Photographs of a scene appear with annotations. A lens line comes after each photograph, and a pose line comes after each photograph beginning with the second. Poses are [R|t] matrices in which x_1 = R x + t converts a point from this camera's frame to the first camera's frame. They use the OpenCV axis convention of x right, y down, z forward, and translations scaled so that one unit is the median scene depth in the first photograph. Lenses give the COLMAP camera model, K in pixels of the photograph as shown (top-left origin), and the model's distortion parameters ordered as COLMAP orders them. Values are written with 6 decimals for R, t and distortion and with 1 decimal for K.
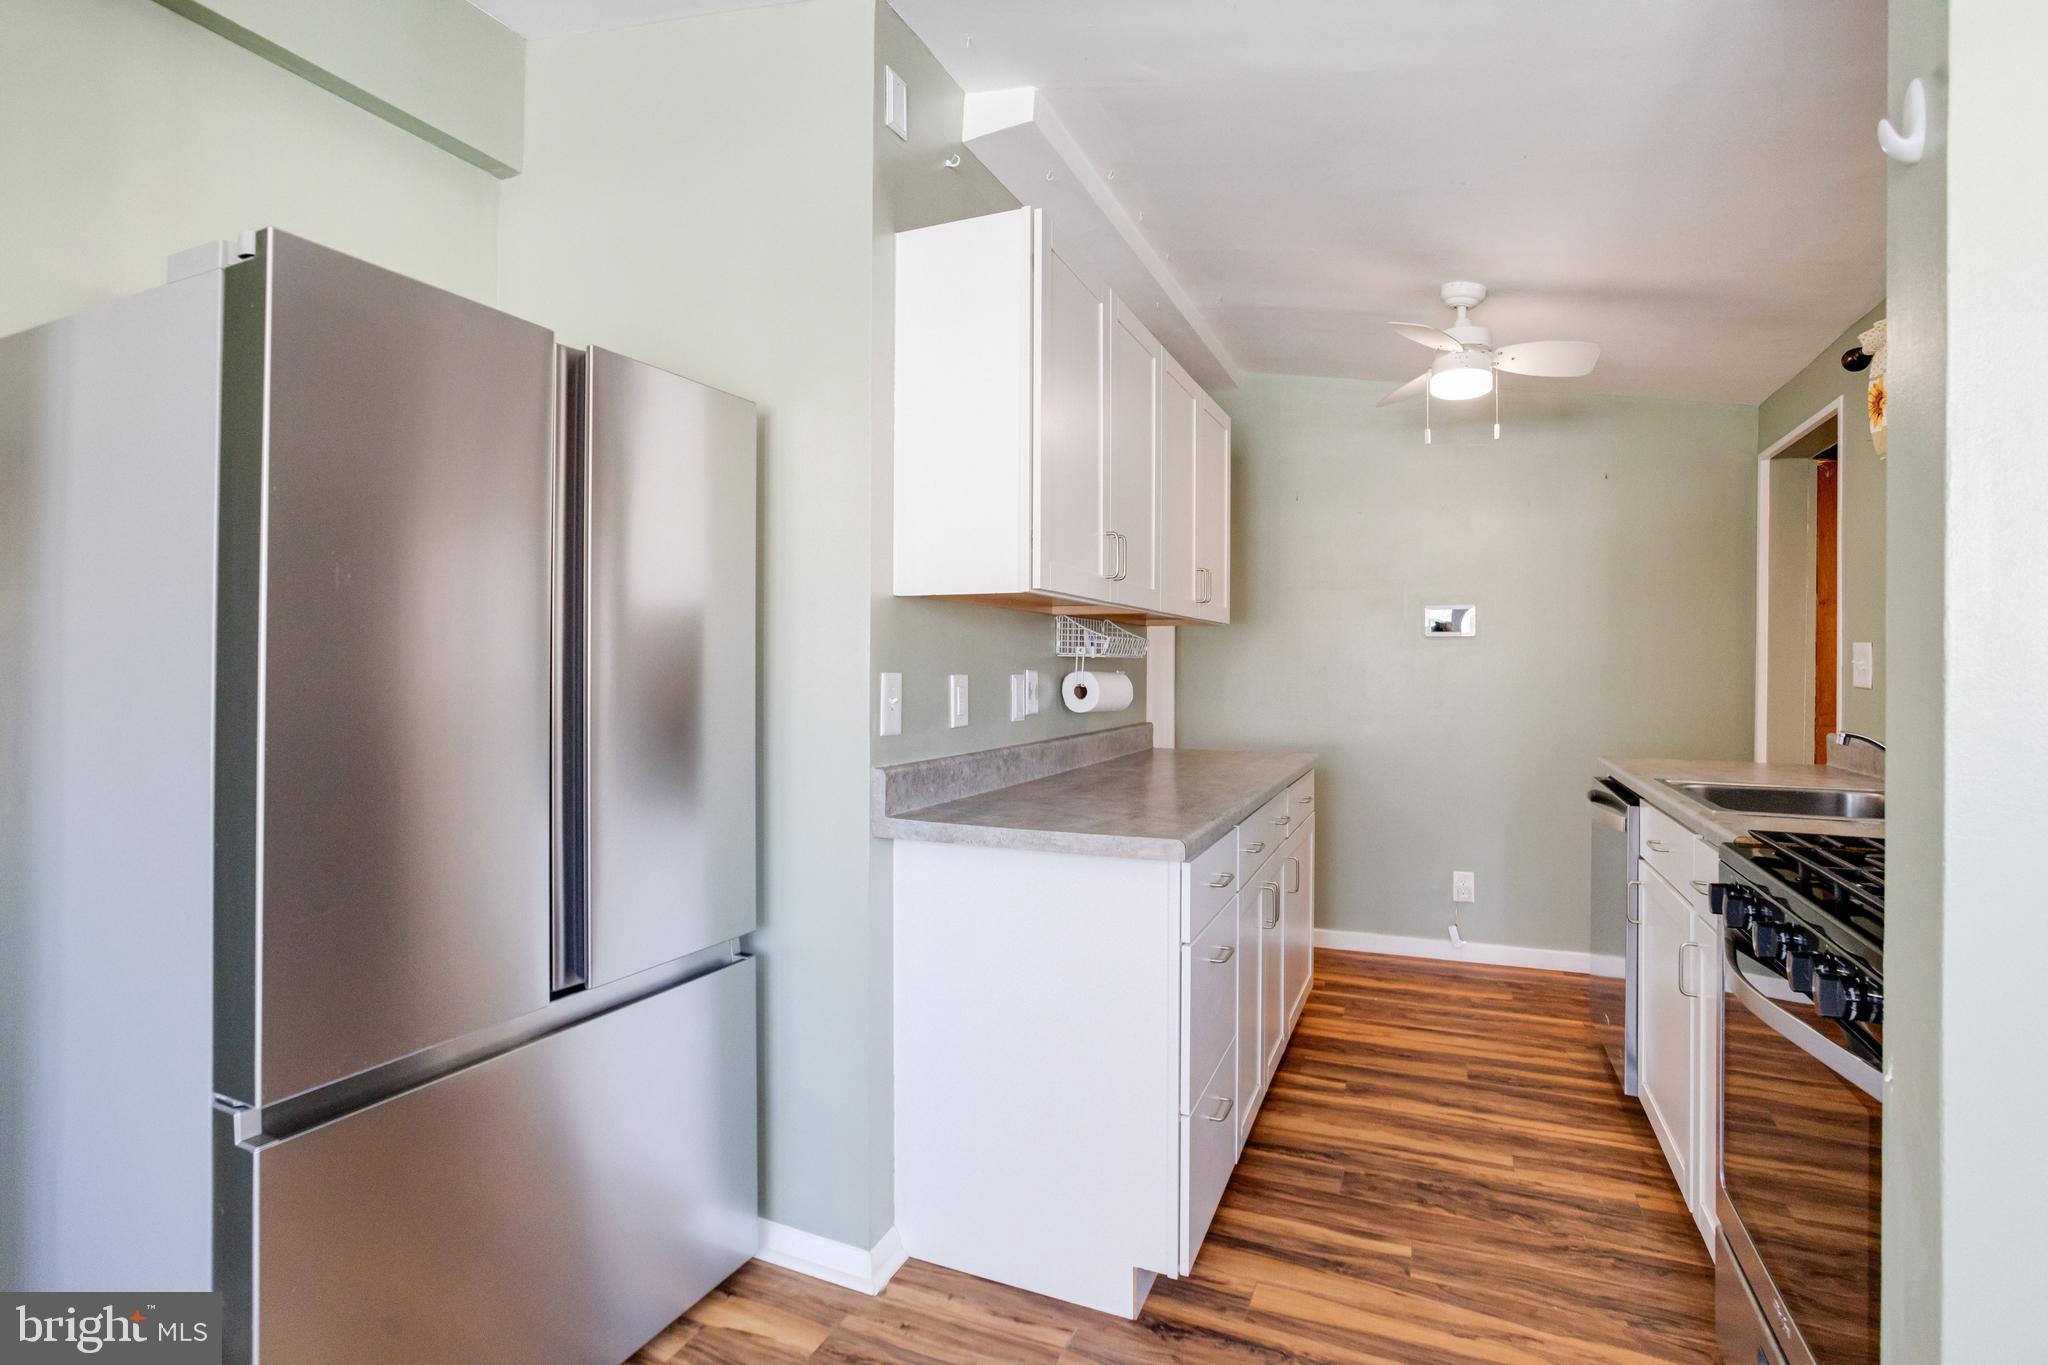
lens RADIAL K [[1005.4, 0, 978.1], [0, 1005.4, 662.3], [0, 0, 1]] dist [-0.046104, 0.022981]
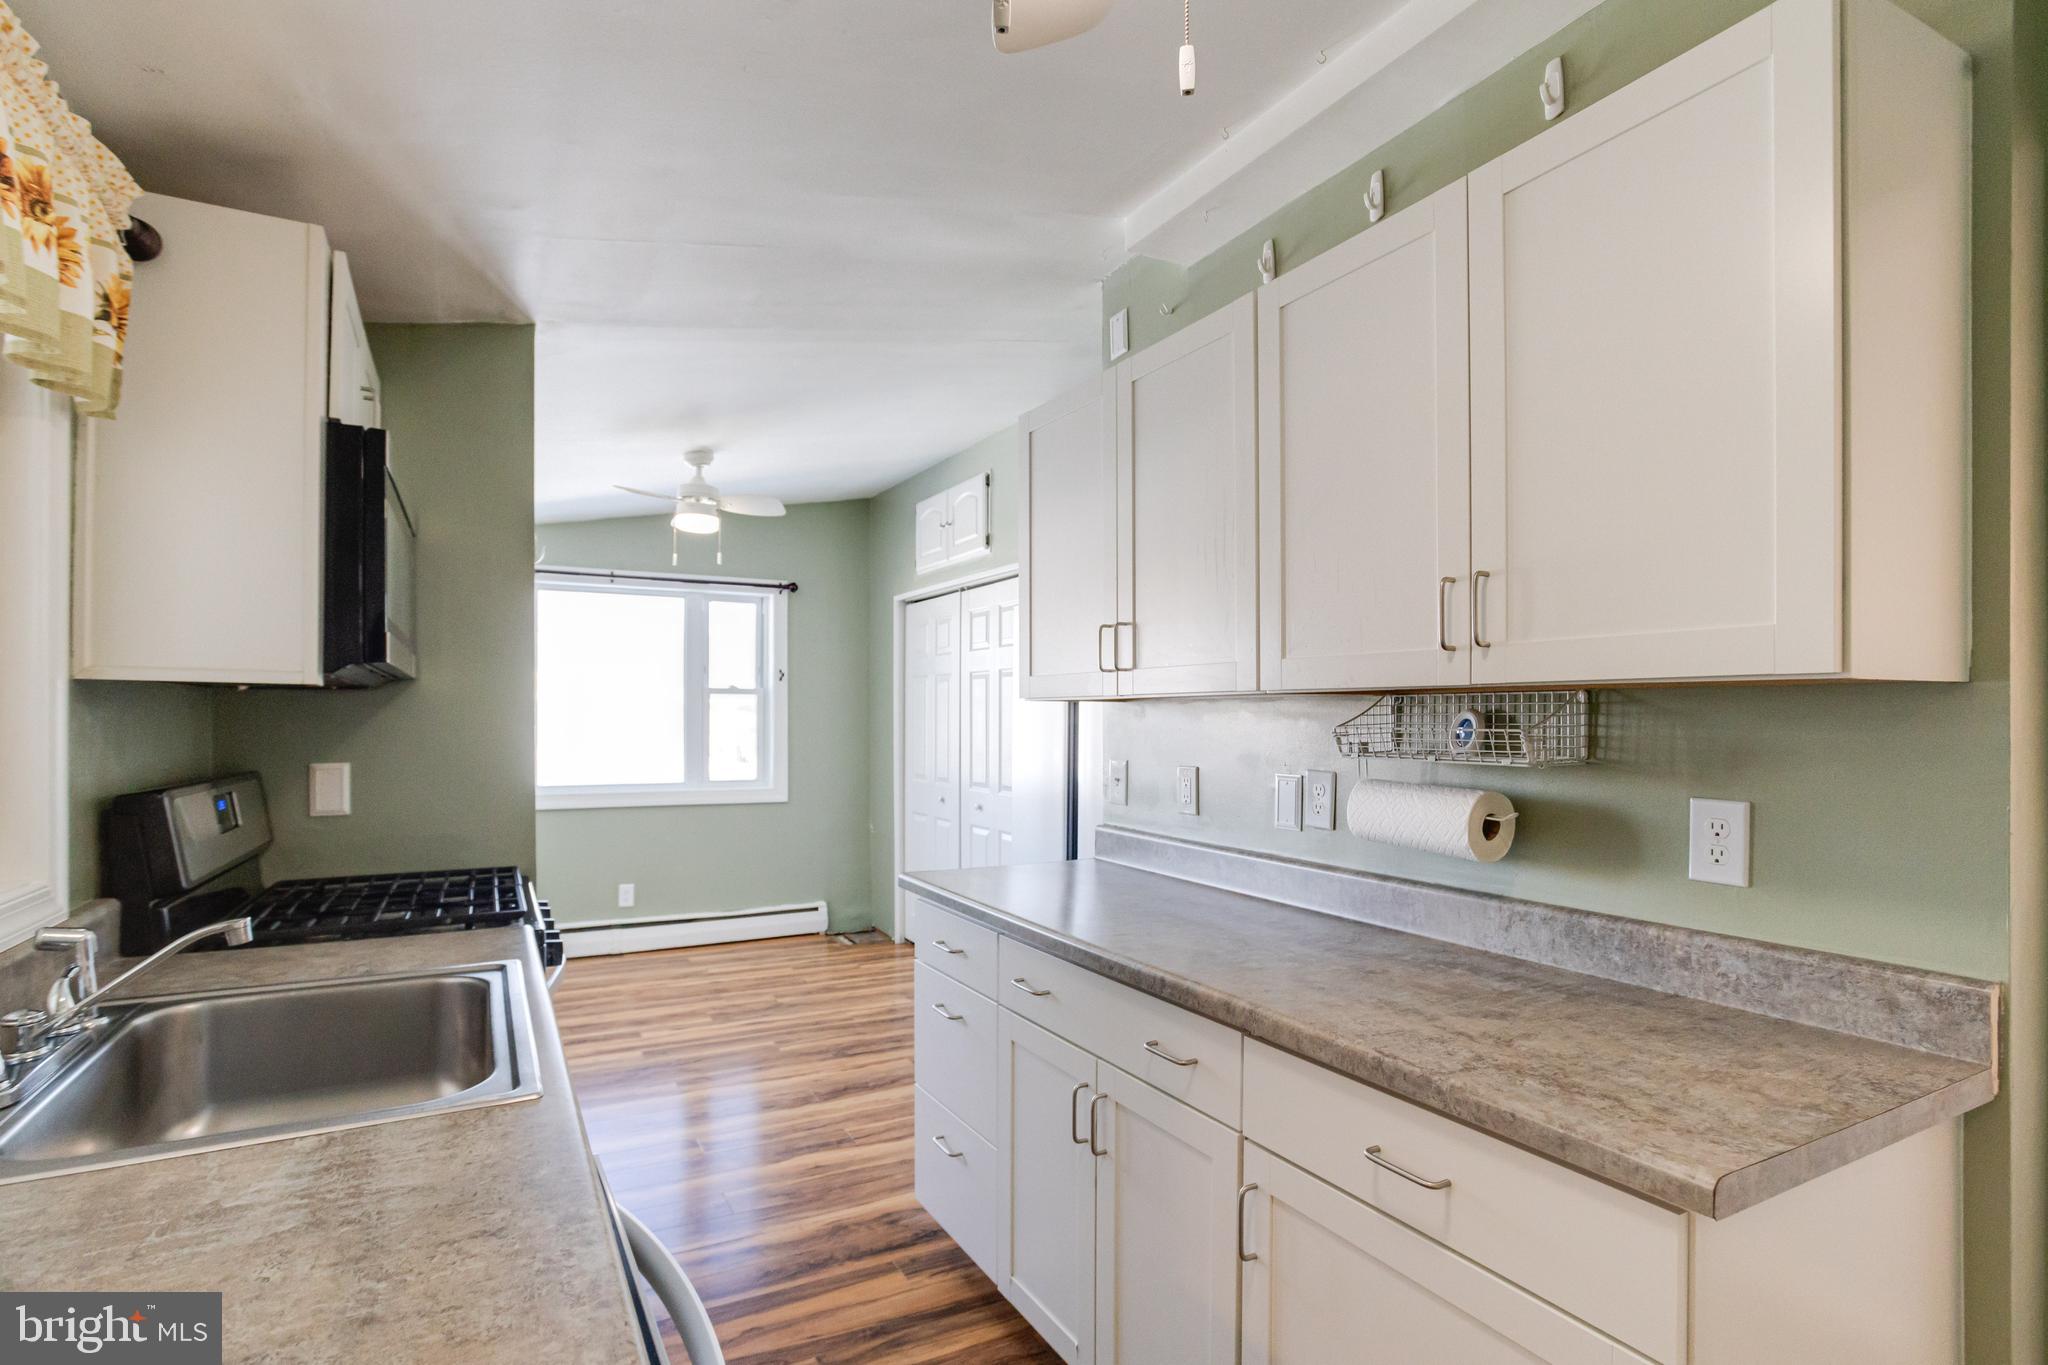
lens RADIAL K [[991.1, 0, 1024.0], [0, 991.1, 682.5], [0, 0, 1]] dist [-0.046036, 0.019714]
pose [[-0.591633, -0.036709, -0.805371, 1.101095], [-0.006291, 0.999143, -0.040920, -0.037688], [0.806183, -0.019143, -0.591357, 1.712072]]
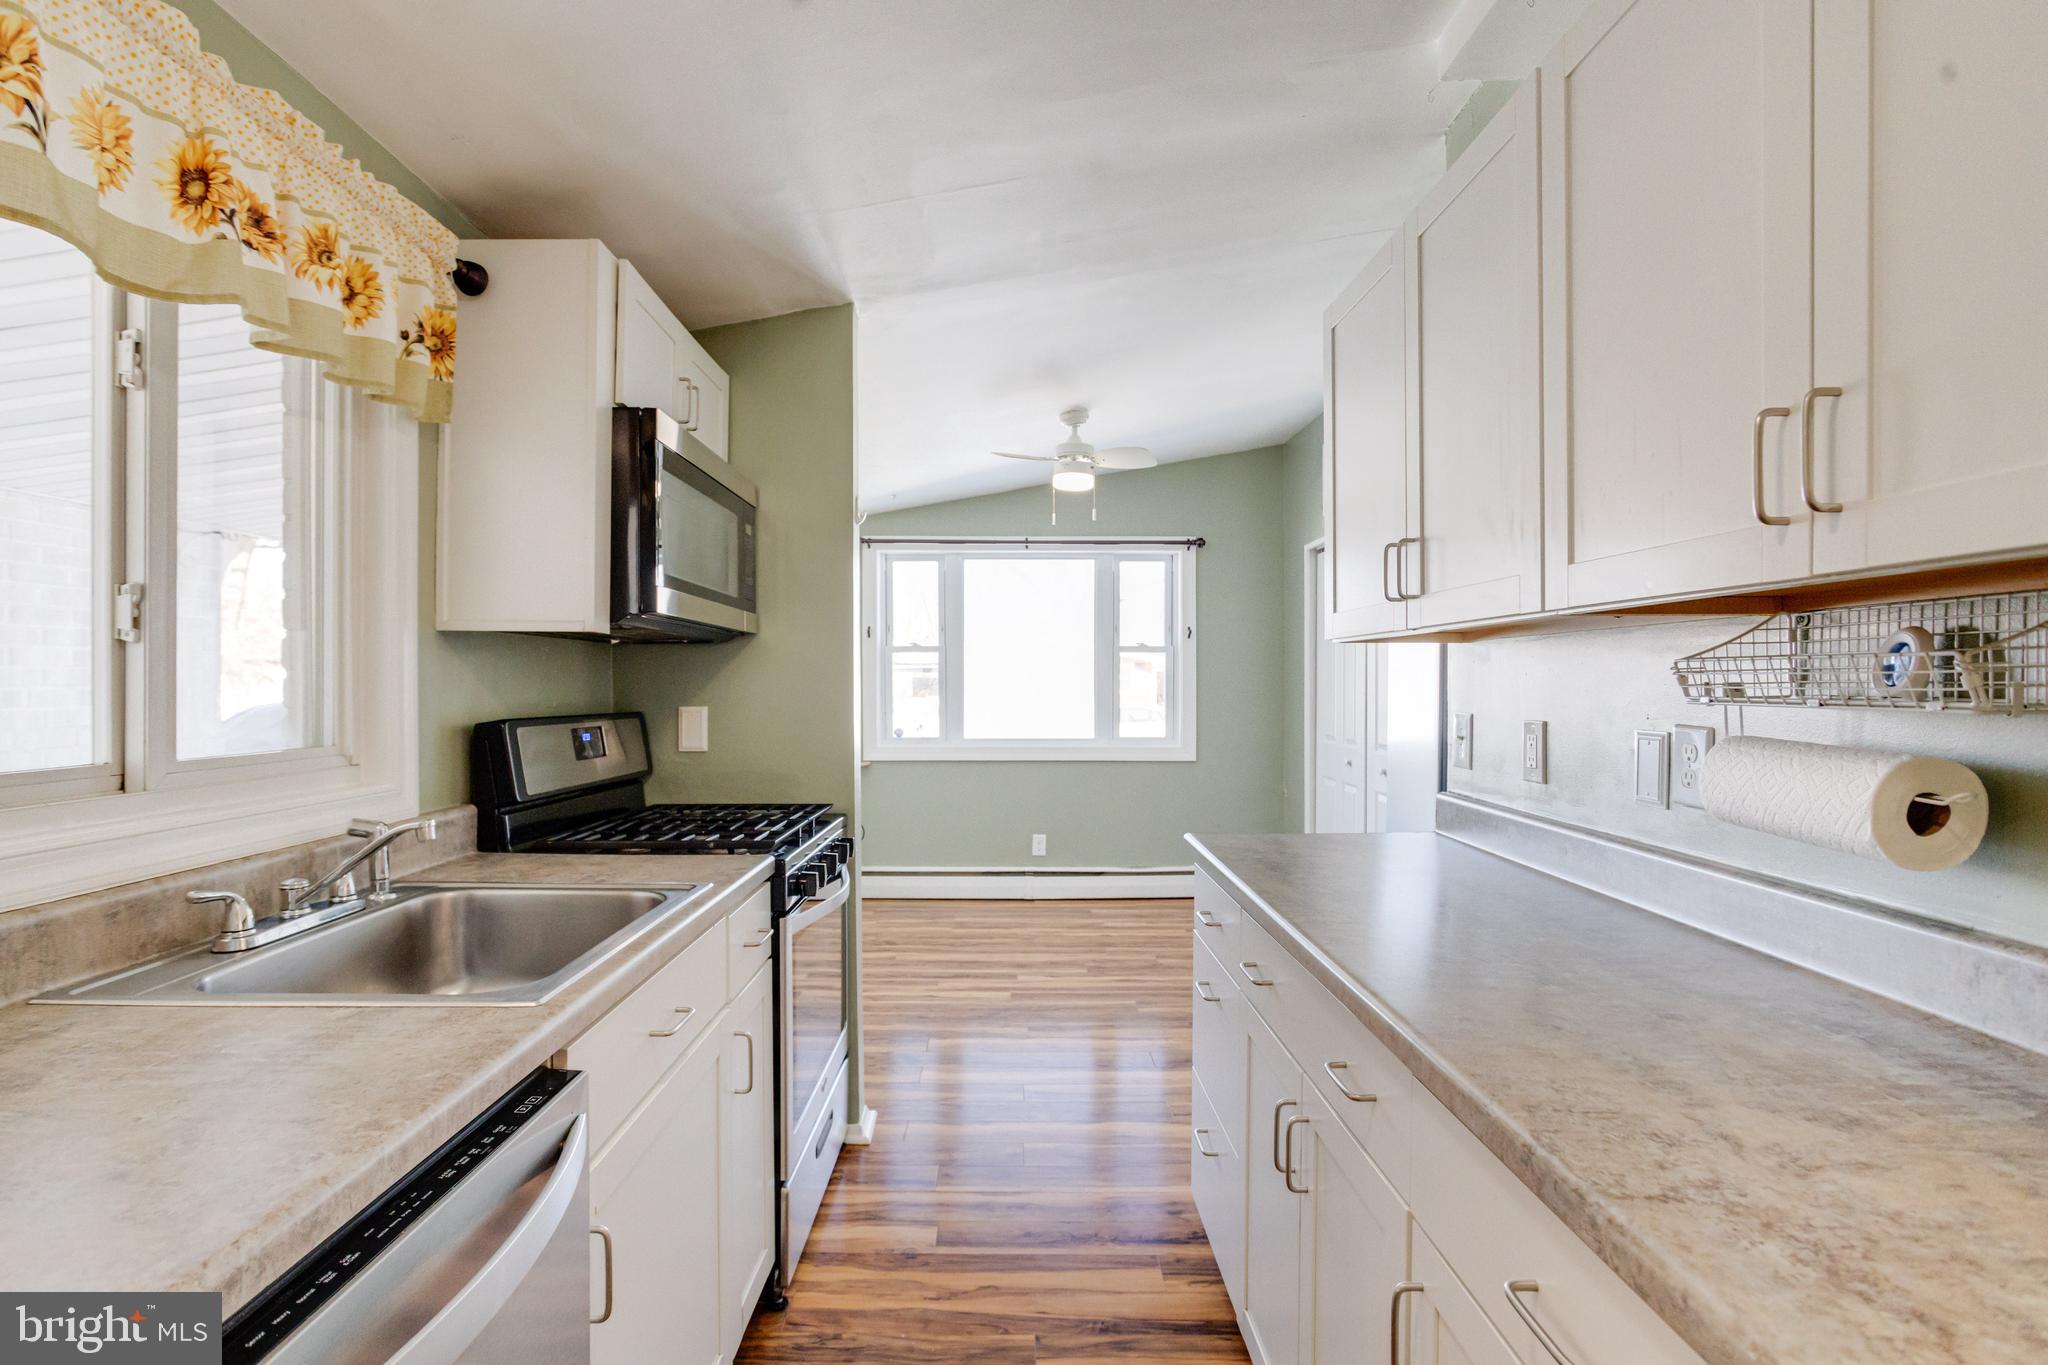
lens RADIAL K [[990.2, 0, 1017.9], [0, 990.2, 664.0], [0, 0, 1]] dist [-0.043833, 0.021983]
pose [[-0.902785, -0.013688, -0.429874, 0.837534], [-0.004770, 0.999751, -0.021816, -0.016663], [0.430065, -0.017645, -0.902625, 1.791735]]
